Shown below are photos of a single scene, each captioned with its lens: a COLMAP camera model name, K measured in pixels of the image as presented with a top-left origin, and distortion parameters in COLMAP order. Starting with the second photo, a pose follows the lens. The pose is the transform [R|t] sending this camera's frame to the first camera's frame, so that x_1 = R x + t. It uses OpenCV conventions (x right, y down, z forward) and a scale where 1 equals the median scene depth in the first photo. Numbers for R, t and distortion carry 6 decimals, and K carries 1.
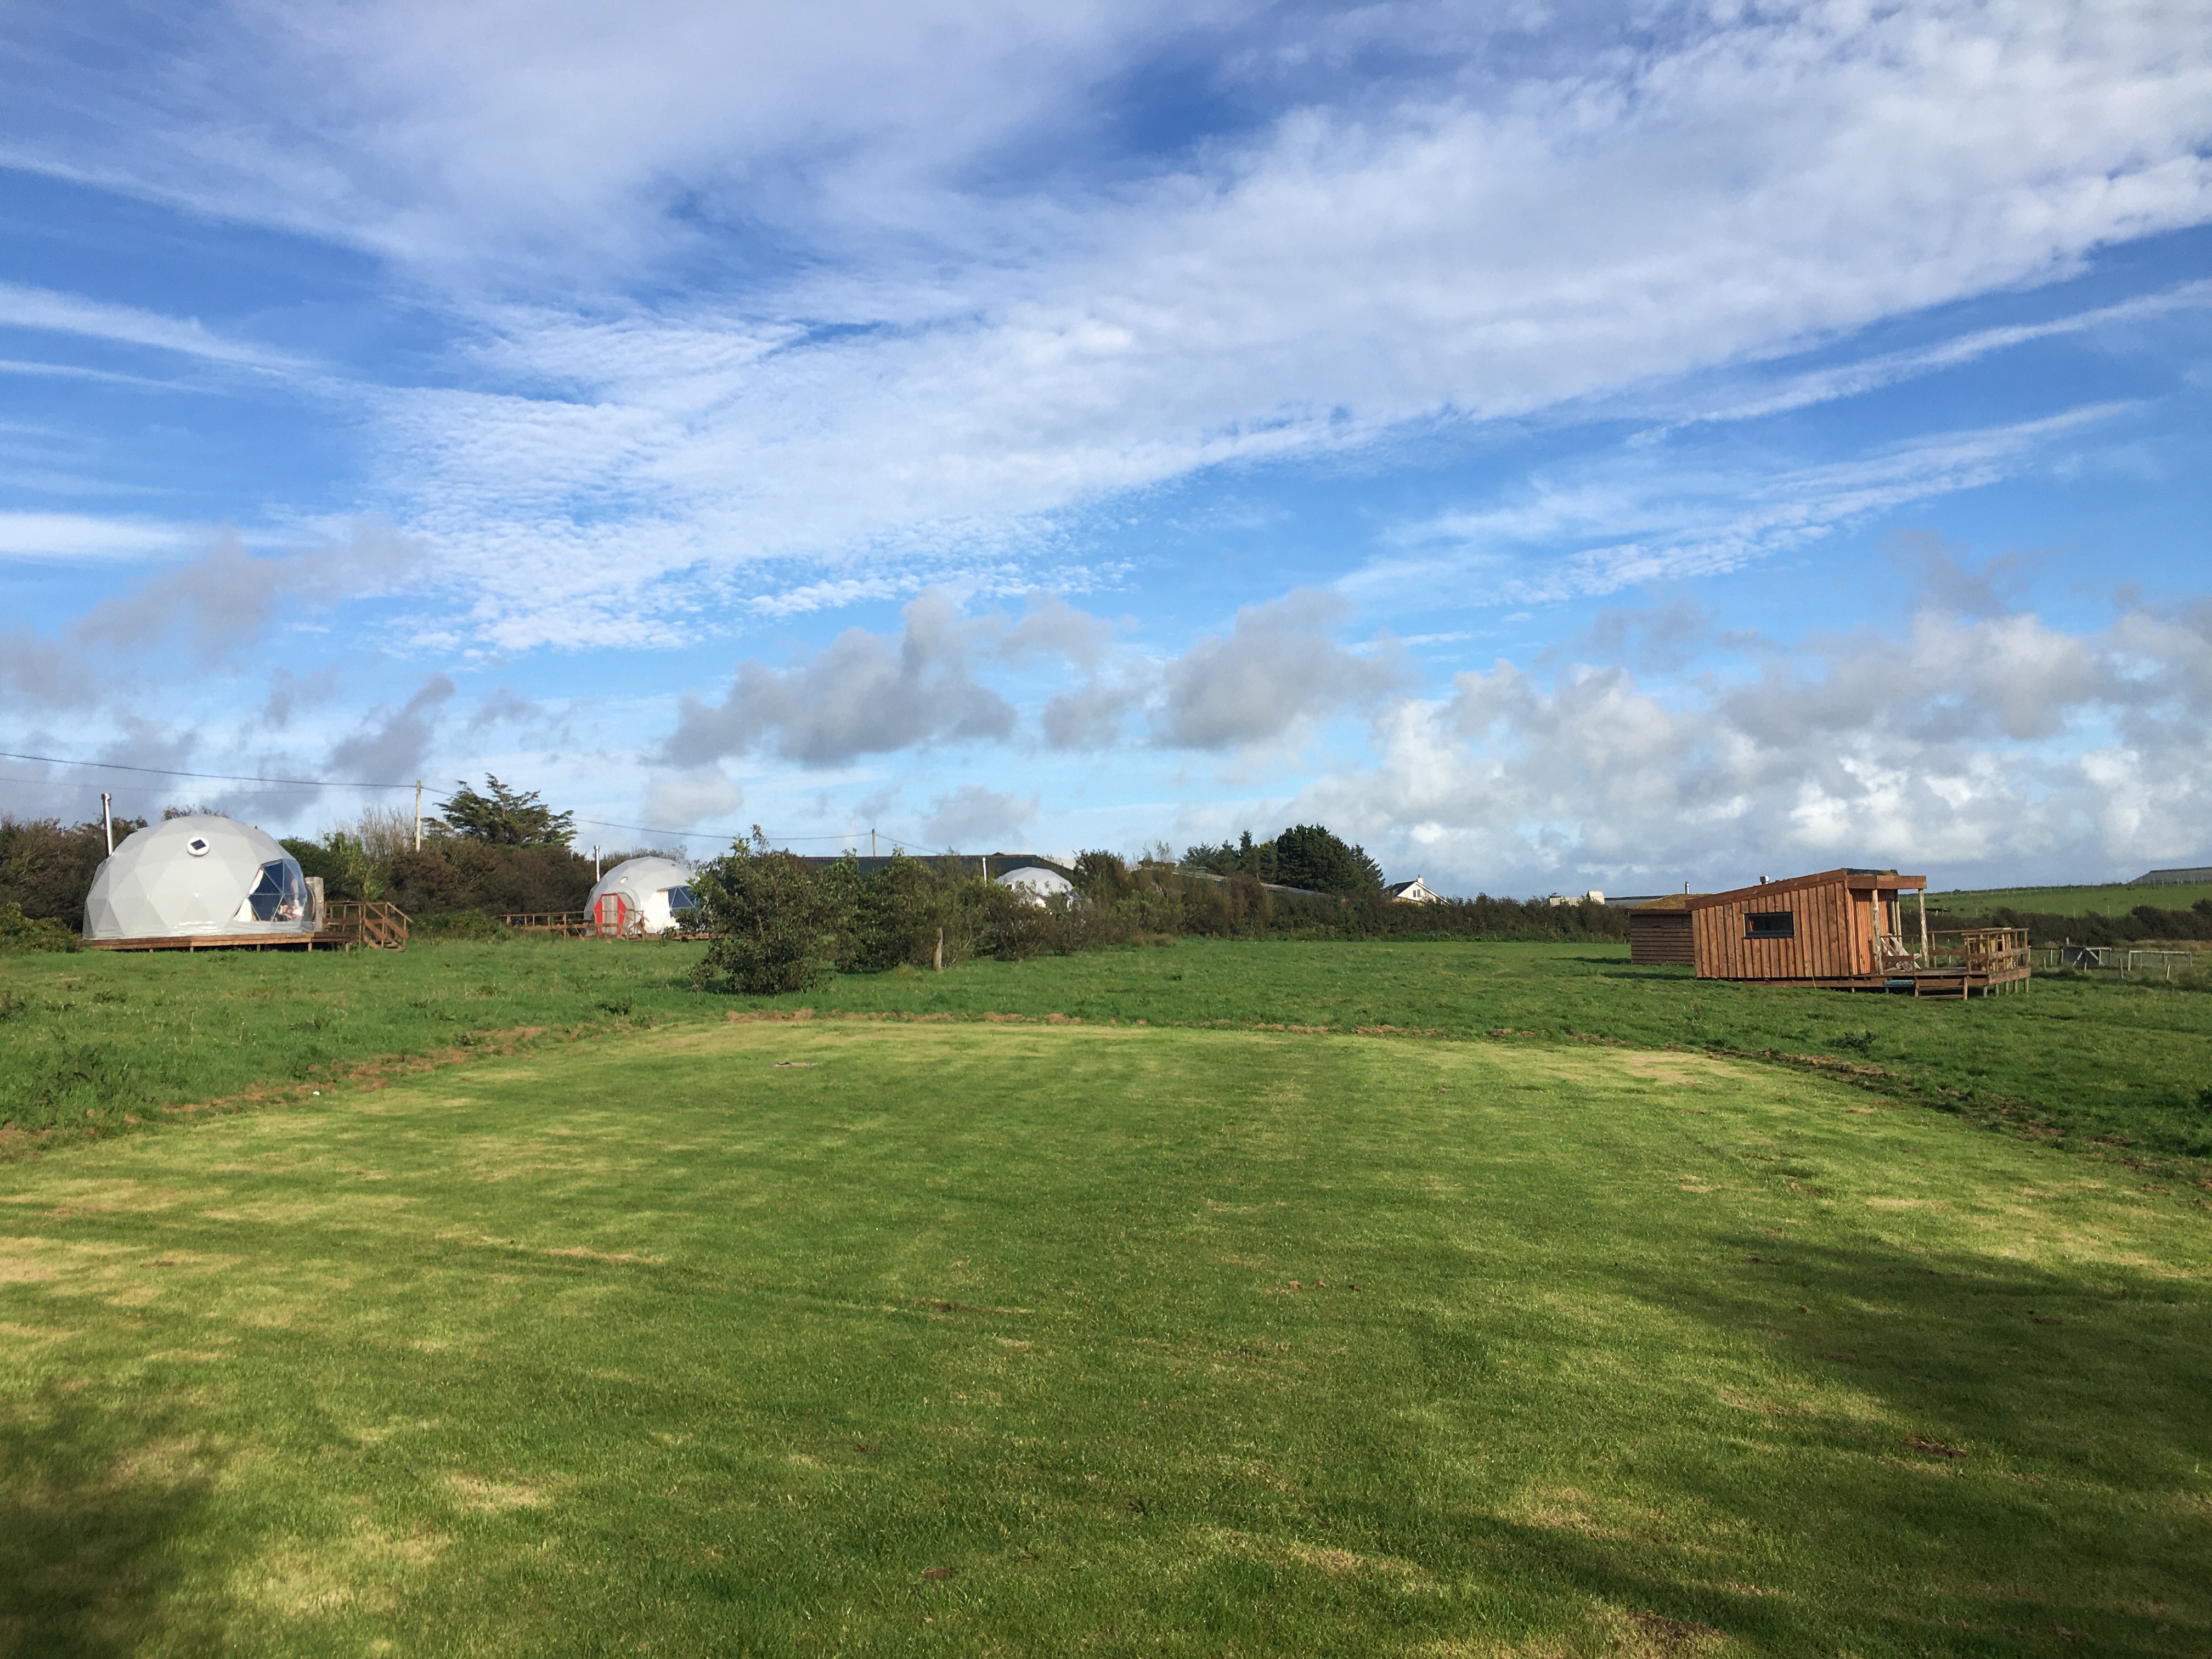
lens RADIAL K [[1866.8, 0, 1104.8], [0, 1866.8, 830.6], [0, 0, 1]] dist [0.047856, -0.000143]
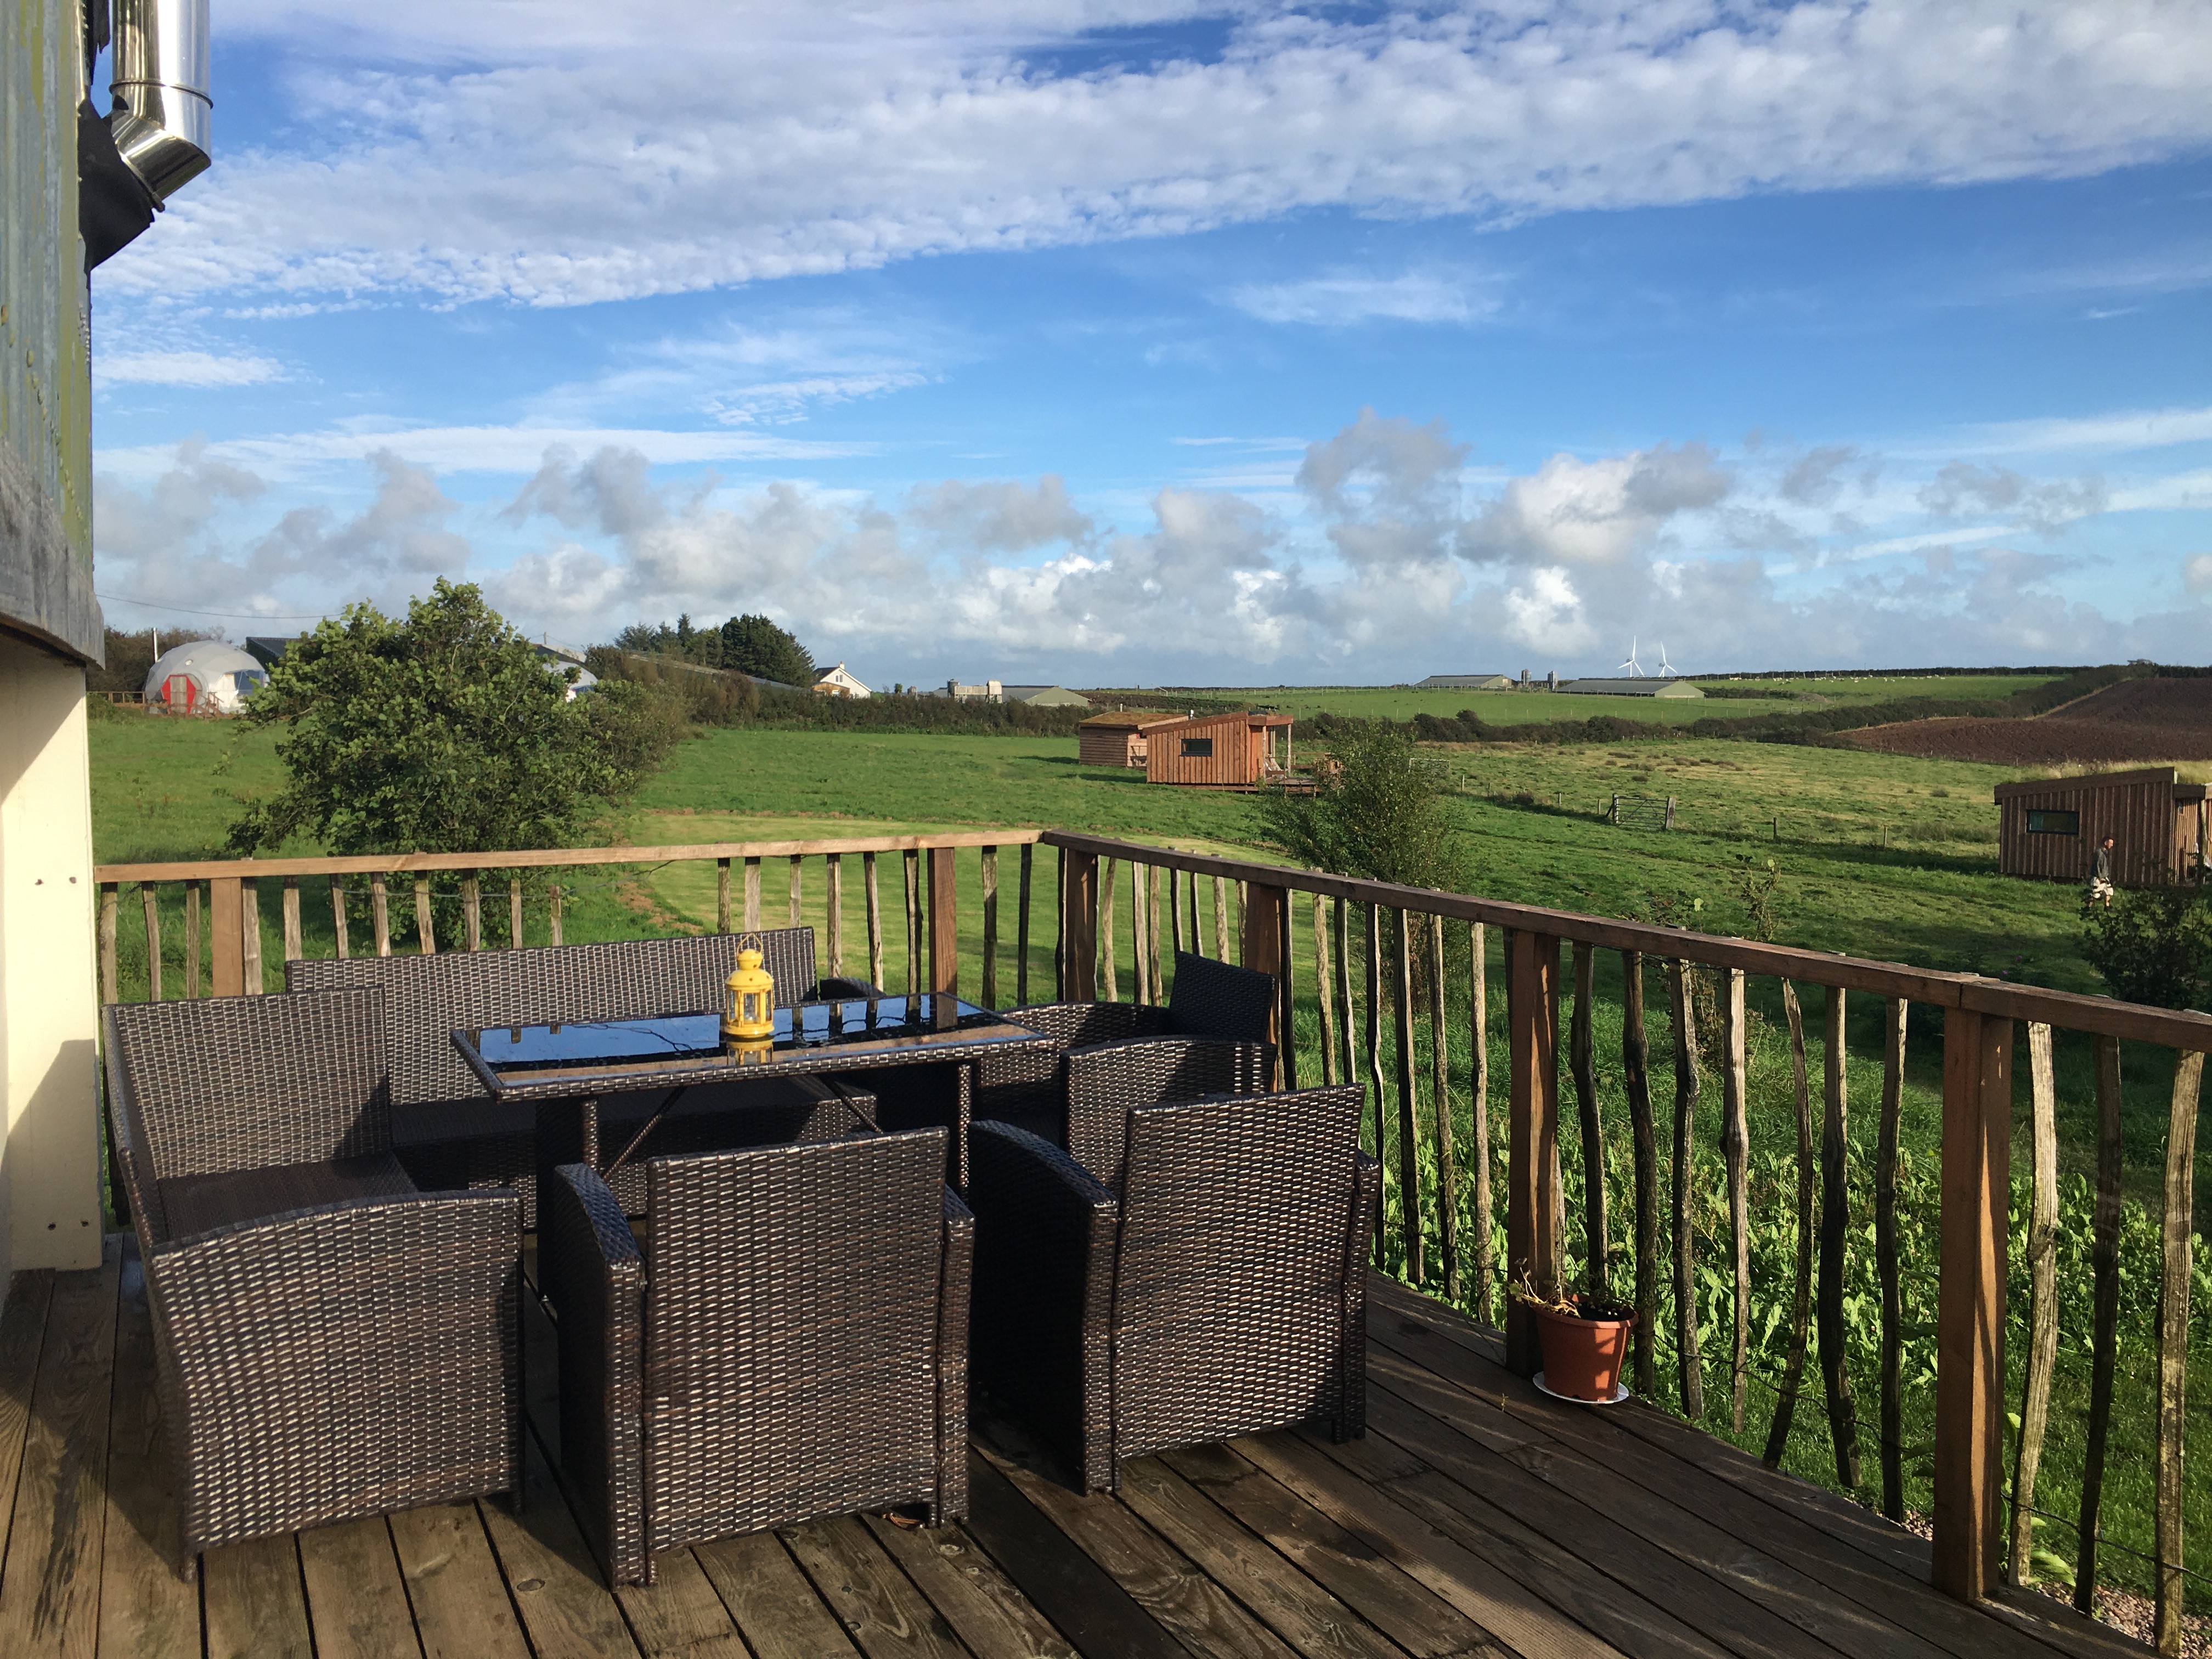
lens RADIAL K [[1866.8, 0, 1106.0], [0, 1866.8, 829.7], [0, 0, 1]] dist [0.047856, -0.000143]
pose [[0.944239, 0.010393, 0.329098, -0.083516], [-0.050661, 0.992186, 0.114022, -0.021159], [-0.325341, -0.124336, 0.937387, -0.152174]]
